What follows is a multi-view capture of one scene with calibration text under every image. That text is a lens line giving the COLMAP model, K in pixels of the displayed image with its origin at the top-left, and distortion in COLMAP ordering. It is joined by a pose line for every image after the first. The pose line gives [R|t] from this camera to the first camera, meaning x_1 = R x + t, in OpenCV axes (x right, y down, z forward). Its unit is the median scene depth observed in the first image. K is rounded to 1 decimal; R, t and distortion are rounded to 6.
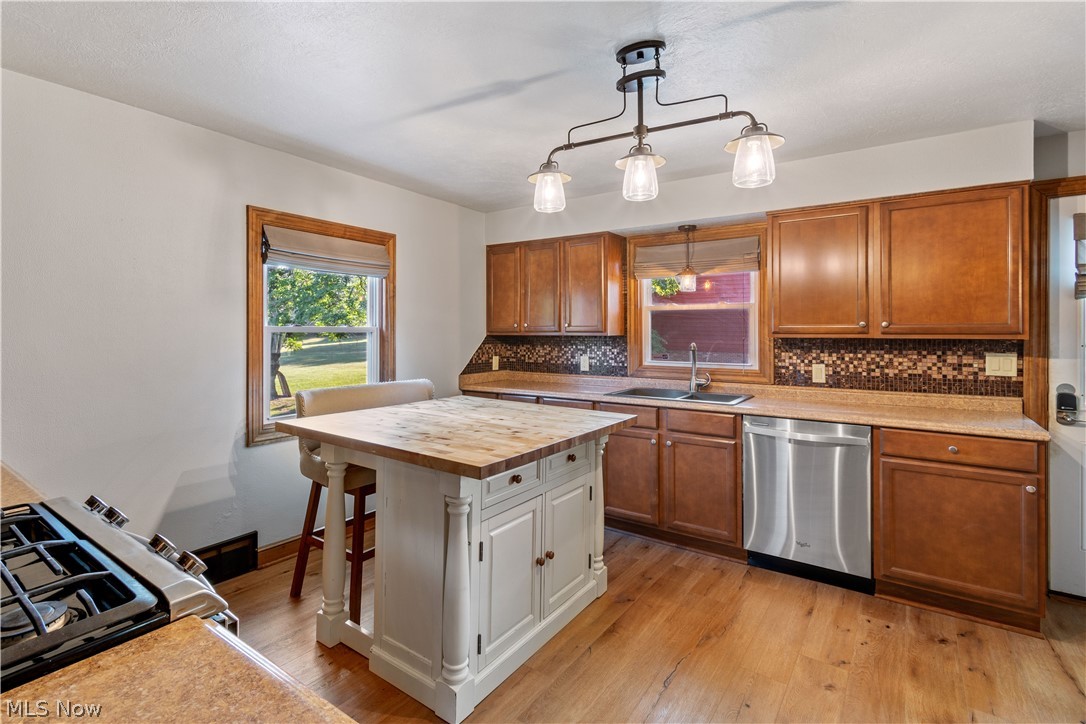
lens RADIAL K [[512.1, 0, 512.1], [0, 512.1, 333.0], [0, 0, 1]] dist [0.001392, 0.000385]
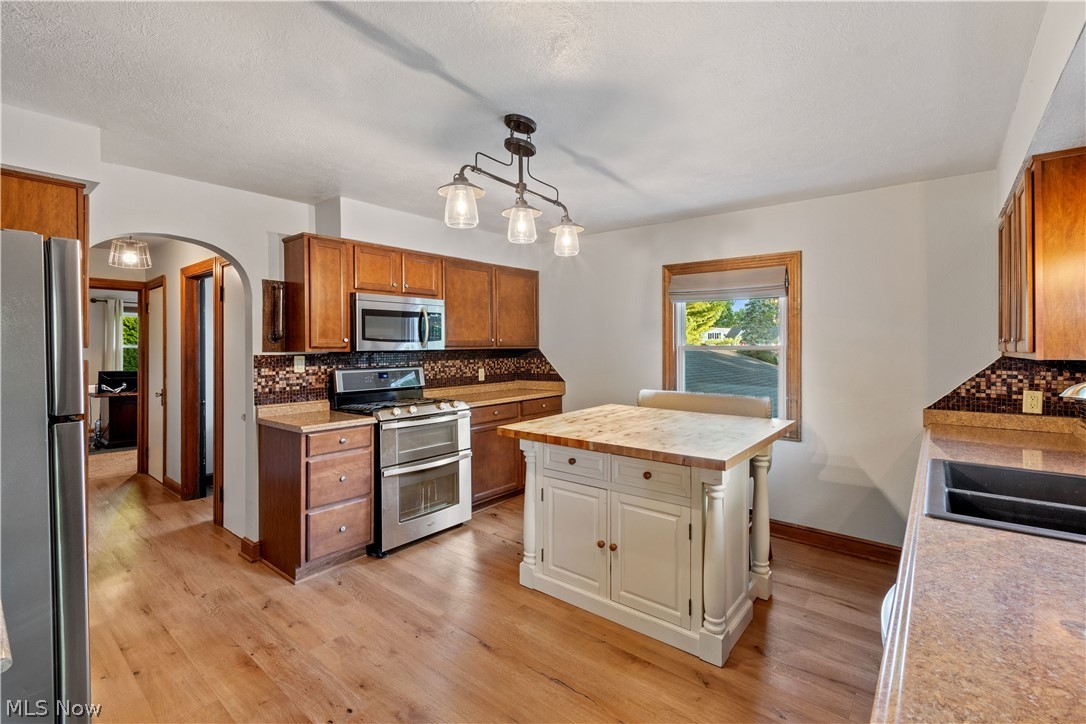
lens RADIAL K [[485.9, 0, 550.3], [0, 485.9, 351.1], [0, 0, 1]] dist [0.000920, -0.000310]
pose [[-0.035379, 0.006075, -0.999356, 0.767705], [-0.003401, 0.999975, 0.006199, -0.005329], [0.999368, 0.003618, -0.035358, 0.598398]]
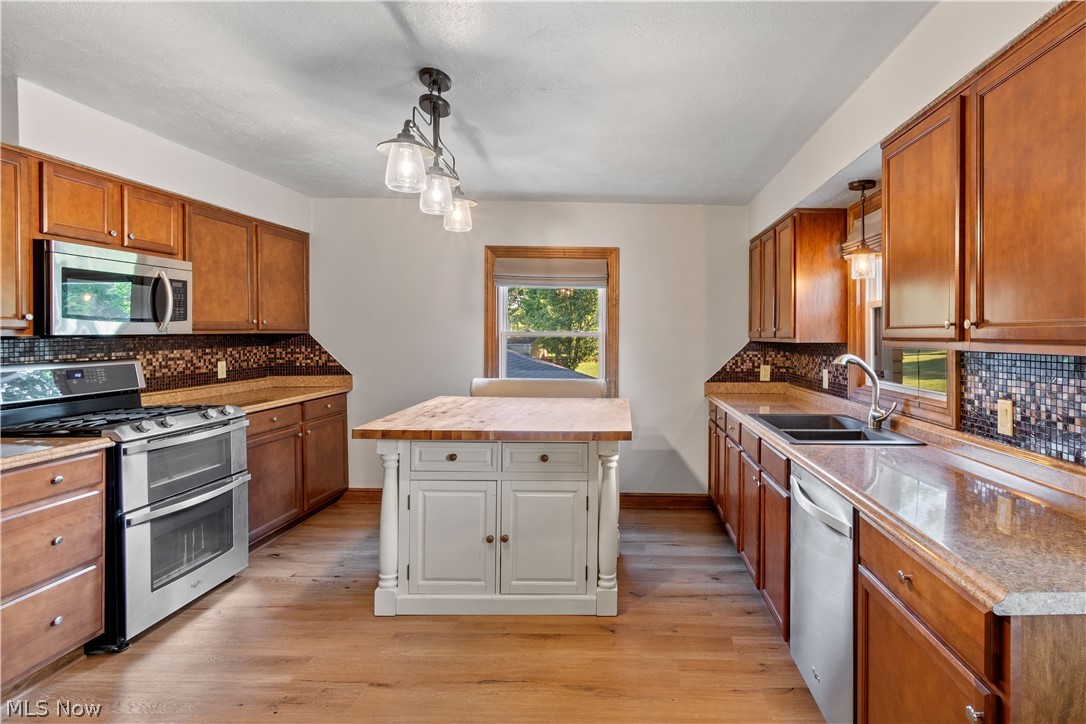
lens RADIAL K [[555.1, 0, 634.2], [0, 555.1, 342.7], [0, 0, 1]] dist [0.000761, -0.000008]
pose [[0.606457, 0.012463, -0.795019, 0.790194], [-0.007908, 0.999922, 0.009643, -0.001007], [0.795077, 0.000439, 0.606509, 0.332429]]
